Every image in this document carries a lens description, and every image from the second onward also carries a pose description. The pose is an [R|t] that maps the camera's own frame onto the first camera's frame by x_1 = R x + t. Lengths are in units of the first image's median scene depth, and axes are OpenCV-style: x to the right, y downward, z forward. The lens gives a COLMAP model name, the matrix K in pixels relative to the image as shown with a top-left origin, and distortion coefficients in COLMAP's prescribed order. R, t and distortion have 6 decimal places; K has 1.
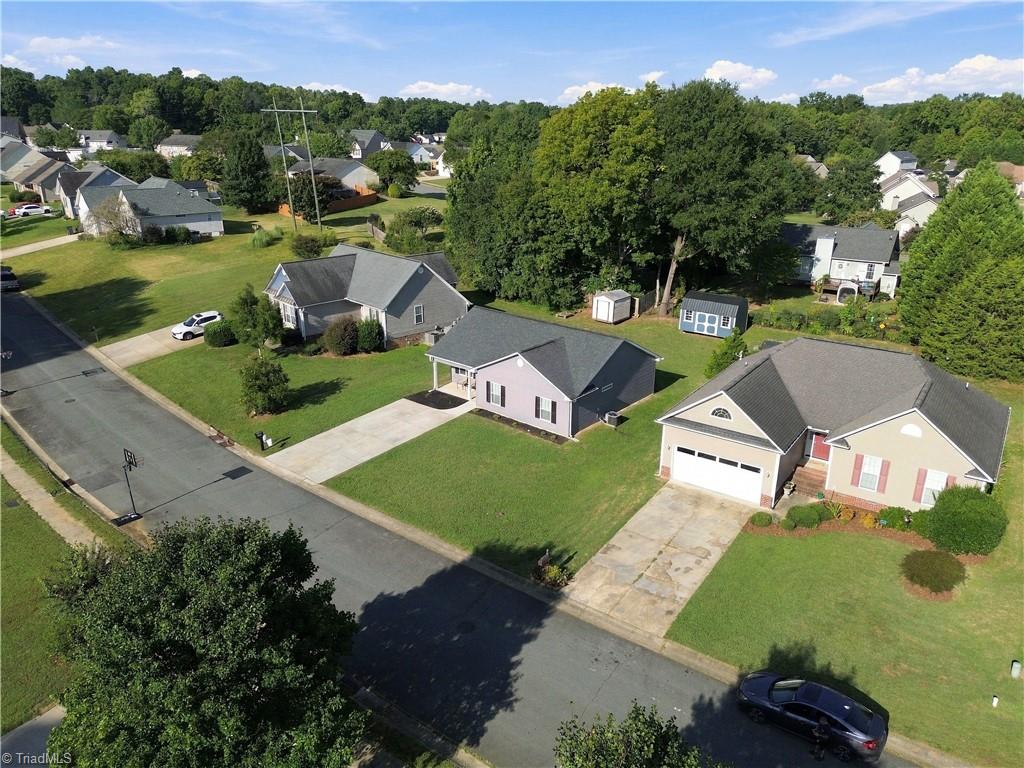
lens RADIAL K [[727.2, 0, 512.0], [0, 727.2, 384.0], [0, 0, 1]] dist [0.013564, 0.001508]
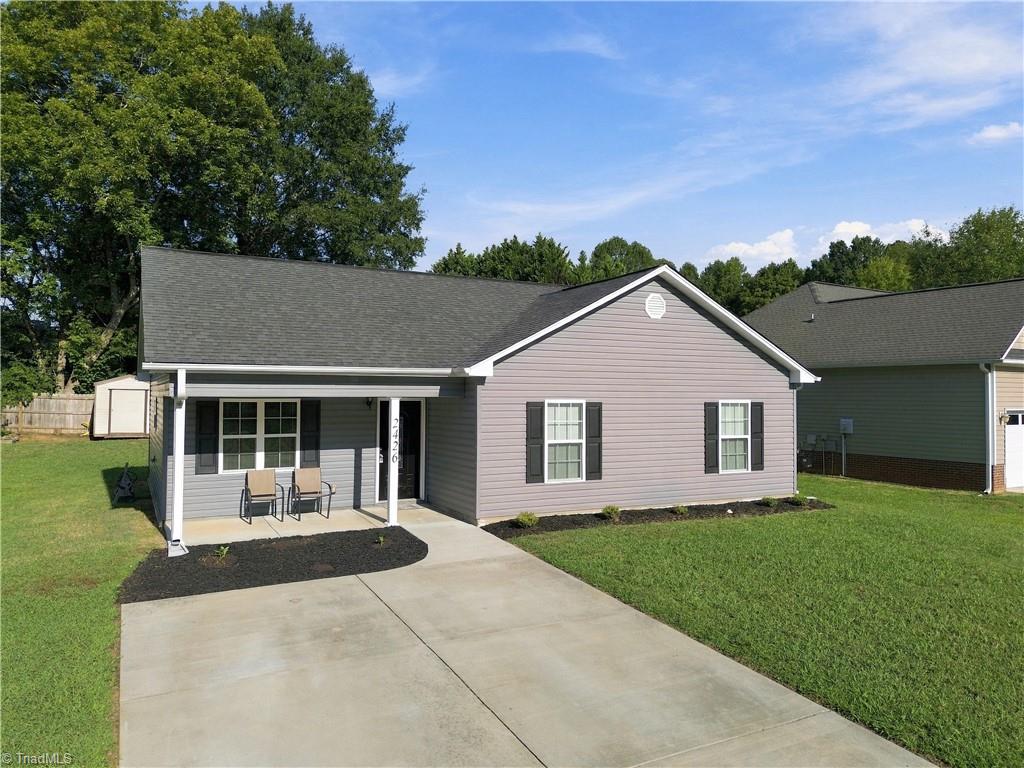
lens RADIAL K [[727.2, 0, 512.0], [0, 727.2, 384.0], [0, 0, 1]] dist [0.013564, 0.001508]
pose [[0.390226, 0.002579, 0.920716, -0.290438], [0.311542, 0.940640, -0.134675, 0.024516], [-0.866409, 0.339395, 0.366259, 0.911113]]
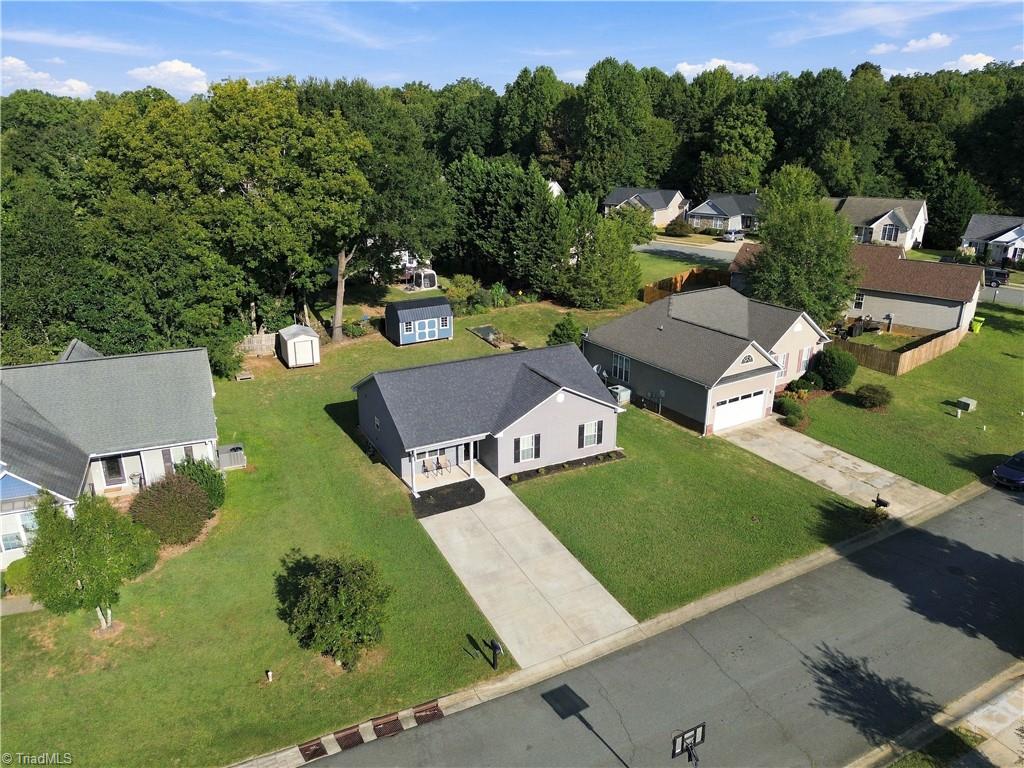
lens RADIAL K [[709.4, 0, 512.0], [0, 709.4, 384.0], [0, 0, 1]] dist [-0.002563, -0.003344]
pose [[0.396758, -0.324052, 0.858821, -0.716858], [0.322005, 0.925291, 0.200373, -0.227274], [-0.859590, 0.197045, 0.471463, 0.613990]]
